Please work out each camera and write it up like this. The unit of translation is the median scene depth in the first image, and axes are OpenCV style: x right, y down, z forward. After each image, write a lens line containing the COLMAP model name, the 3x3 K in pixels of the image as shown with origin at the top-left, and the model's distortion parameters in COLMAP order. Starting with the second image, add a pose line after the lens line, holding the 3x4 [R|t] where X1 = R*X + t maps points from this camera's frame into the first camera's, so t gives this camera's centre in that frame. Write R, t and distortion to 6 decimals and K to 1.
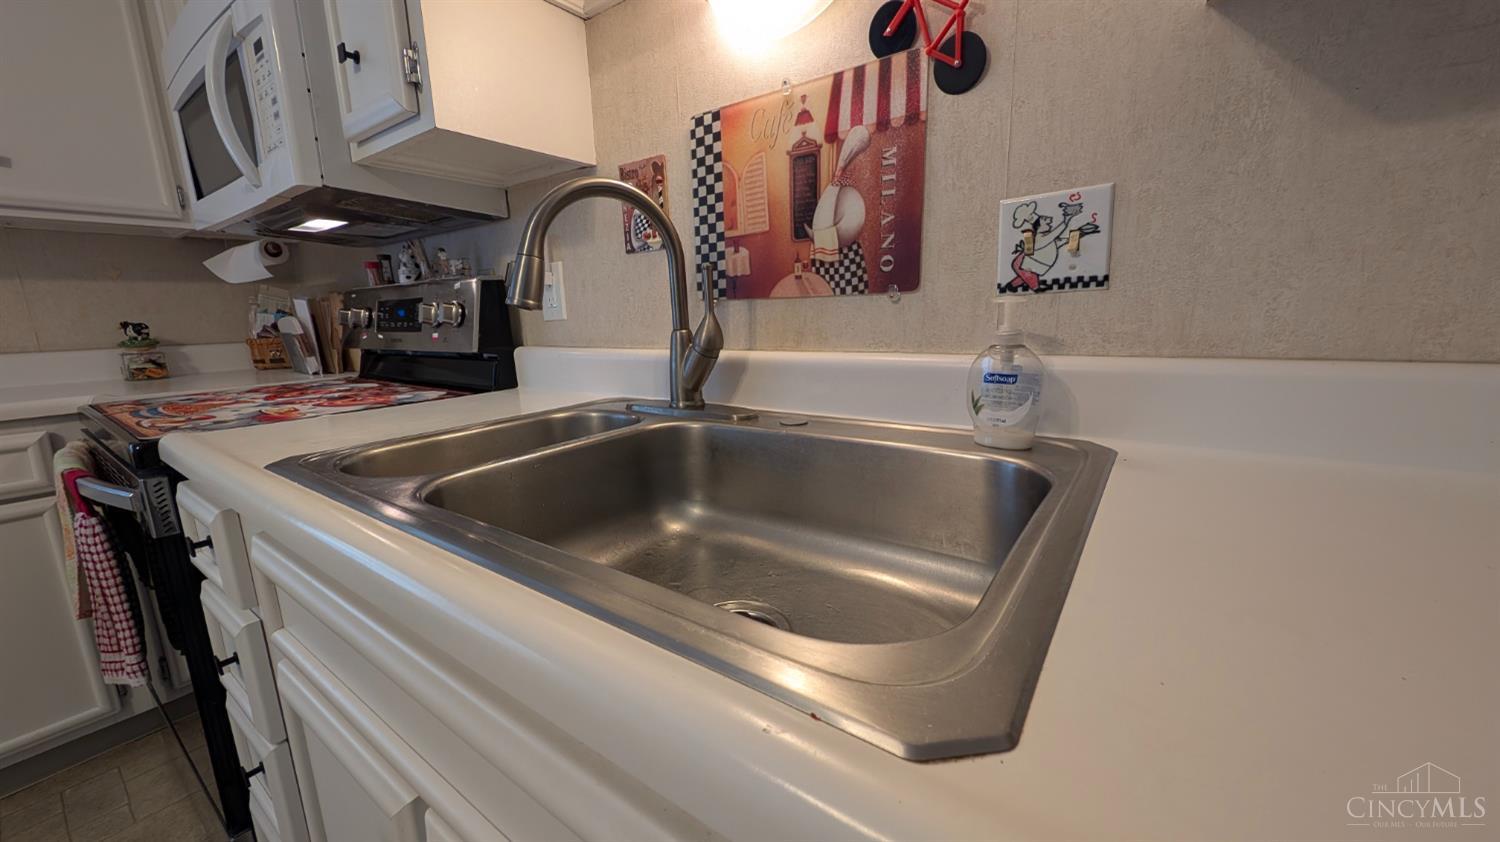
lens RADIAL K [[562.0, 0, 748.1], [0, 562.0, 420.0], [0, 0, 1]] dist [-0.002278, -0.000123]
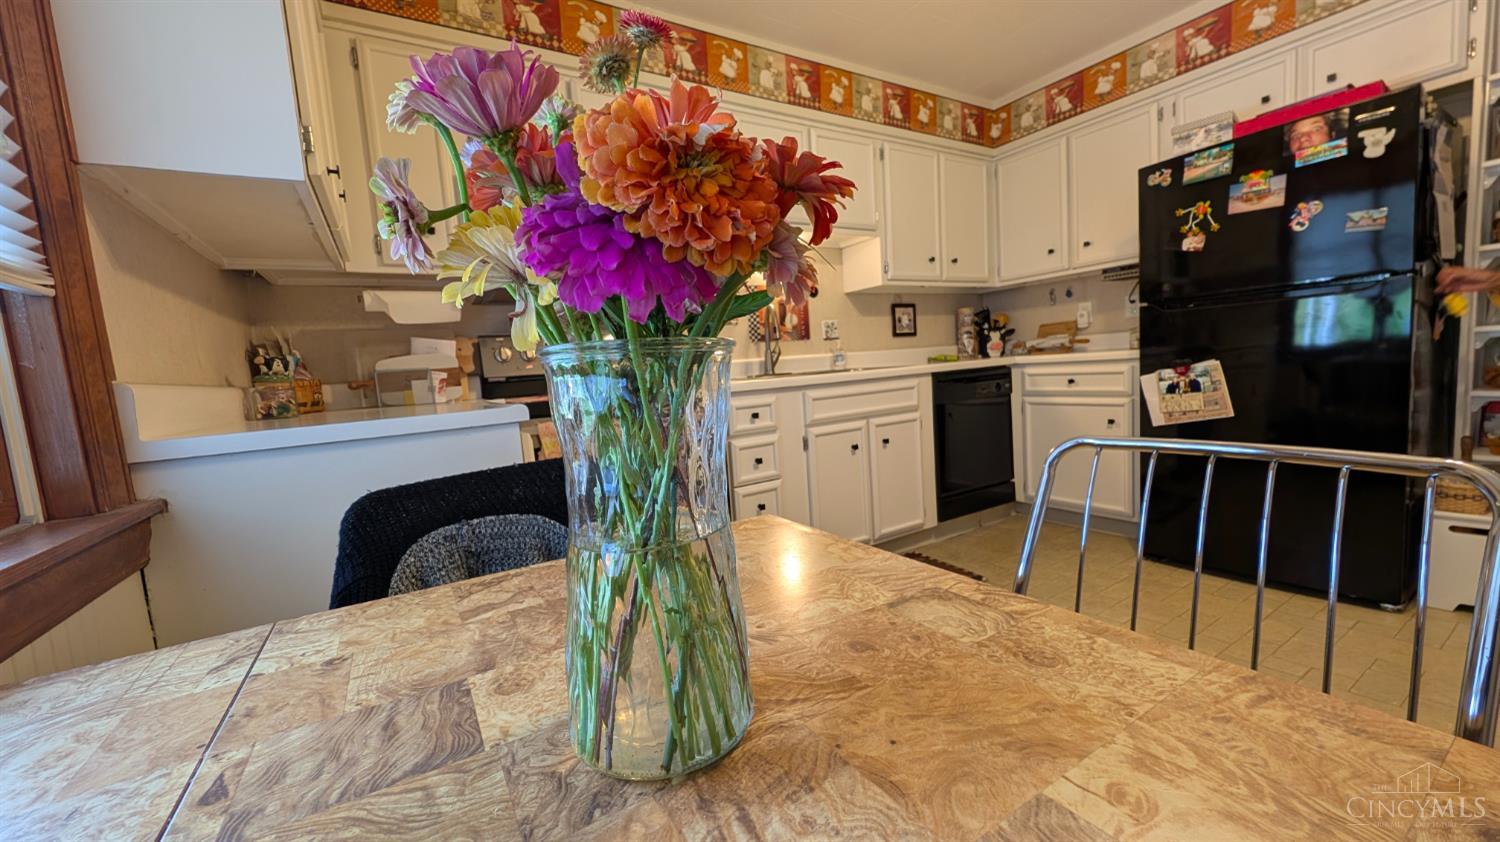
lens RADIAL K [[562.0, 0, 746.7], [0, 562.0, 422.5], [0, 0, 1]] dist [-0.002278, -0.000123]
pose [[0.371794, -0.094562, 0.923487, -3.516977], [0.233003, 0.972459, 0.005770, 0.222755], [-0.898598, 0.213030, 0.383587, -0.058157]]
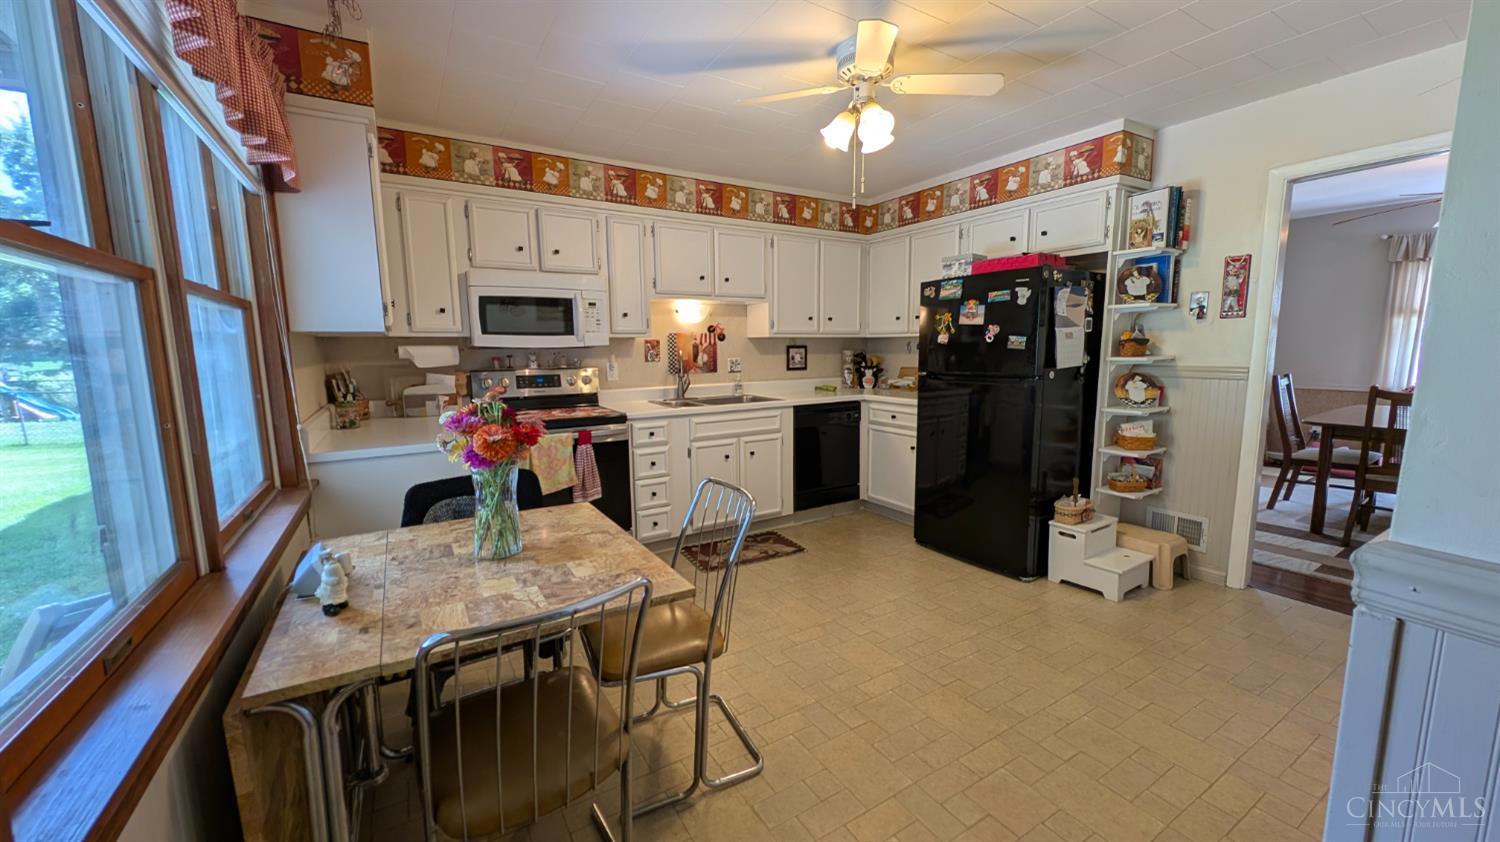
lens RADIAL K [[562.0, 0, 749.4], [0, 562.0, 420.4], [0, 0, 1]] dist [-0.002278, -0.000123]
pose [[0.371771, -0.101479, 0.922761, -4.514075], [0.175315, 0.983796, 0.037558, 0.087992], [-0.911620, 0.147811, 0.383537, -1.313836]]
